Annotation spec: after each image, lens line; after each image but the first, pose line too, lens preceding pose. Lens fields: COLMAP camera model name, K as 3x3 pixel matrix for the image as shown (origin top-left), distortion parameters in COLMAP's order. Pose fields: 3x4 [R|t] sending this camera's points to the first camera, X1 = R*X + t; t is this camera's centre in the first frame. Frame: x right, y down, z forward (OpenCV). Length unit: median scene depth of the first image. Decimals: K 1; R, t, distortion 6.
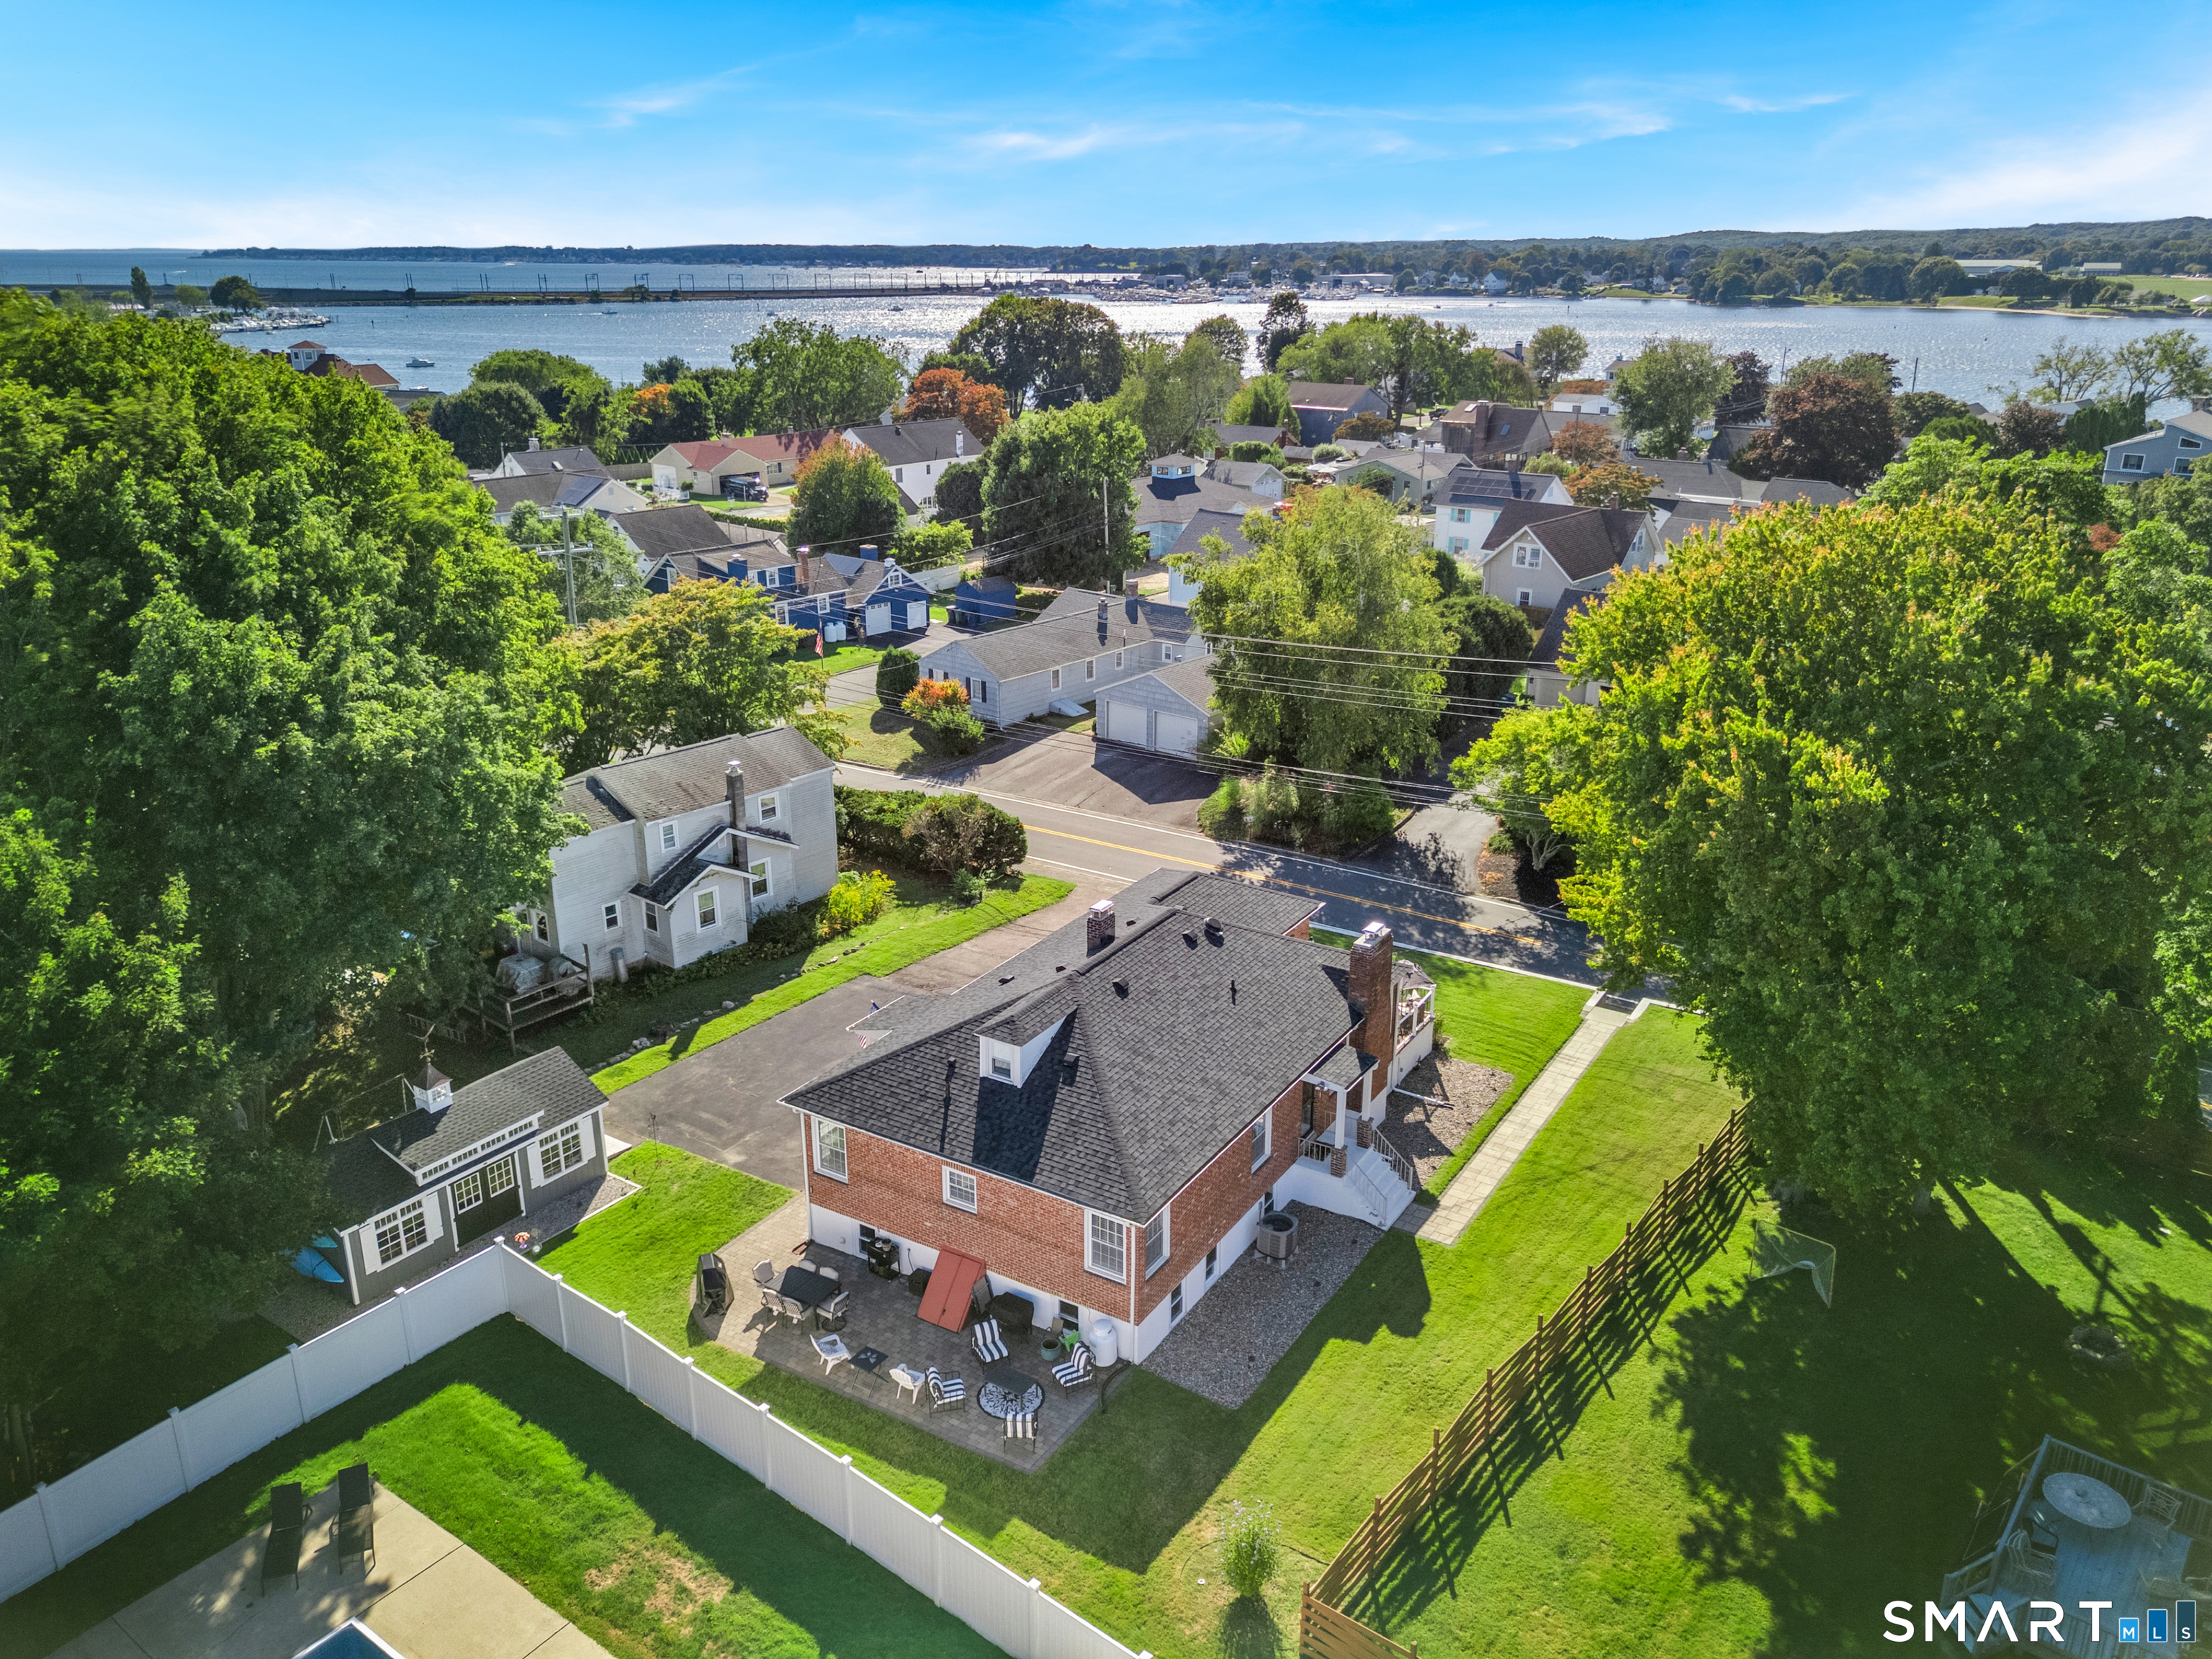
lens RADIAL K [[1637.6, 0, 1107.2], [0, 1637.6, 832.2], [0, 0, 1]] dist [0.078758, -0.072152]
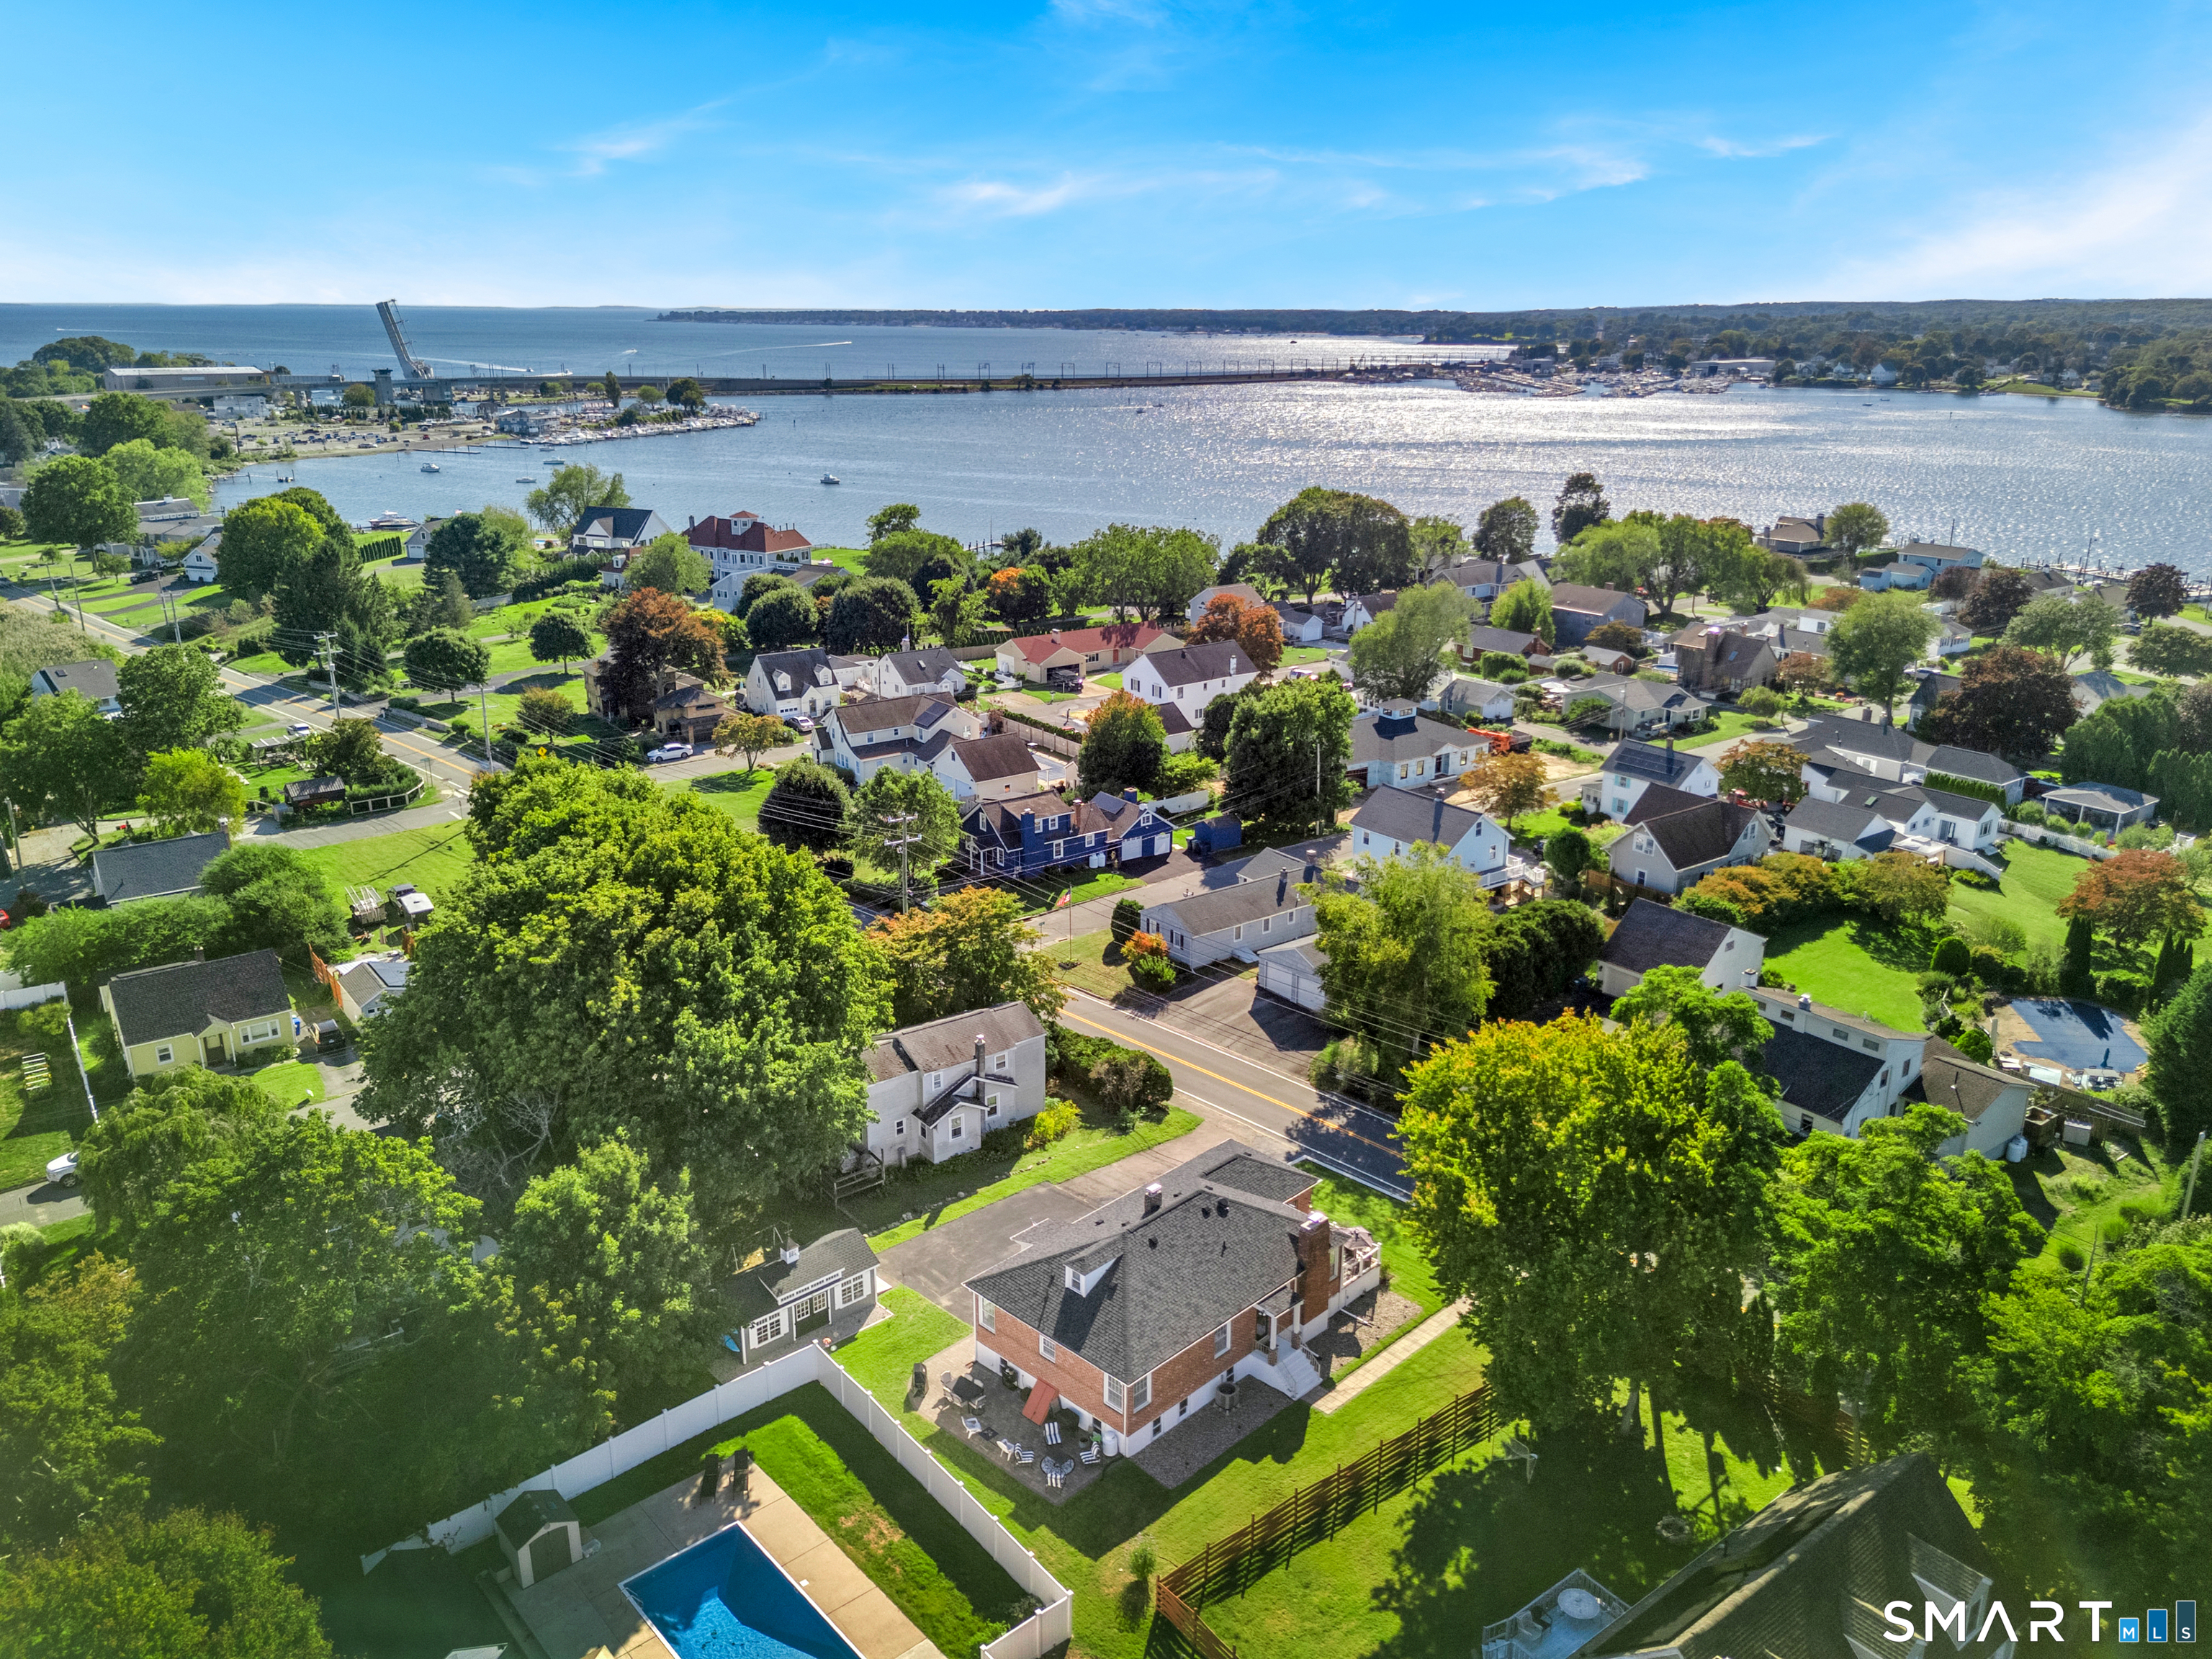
lens RADIAL K [[1637.6, 0, 1111.9], [0, 1637.6, 837.0], [0, 0, 1]] dist [0.078758, -0.072152]
pose [[0.976599, 0.071203, -0.202942, 0.206998], [-0.076318, 0.996930, -0.017481, -0.216040], [0.201074, 0.032560, 0.979035, -0.540966]]
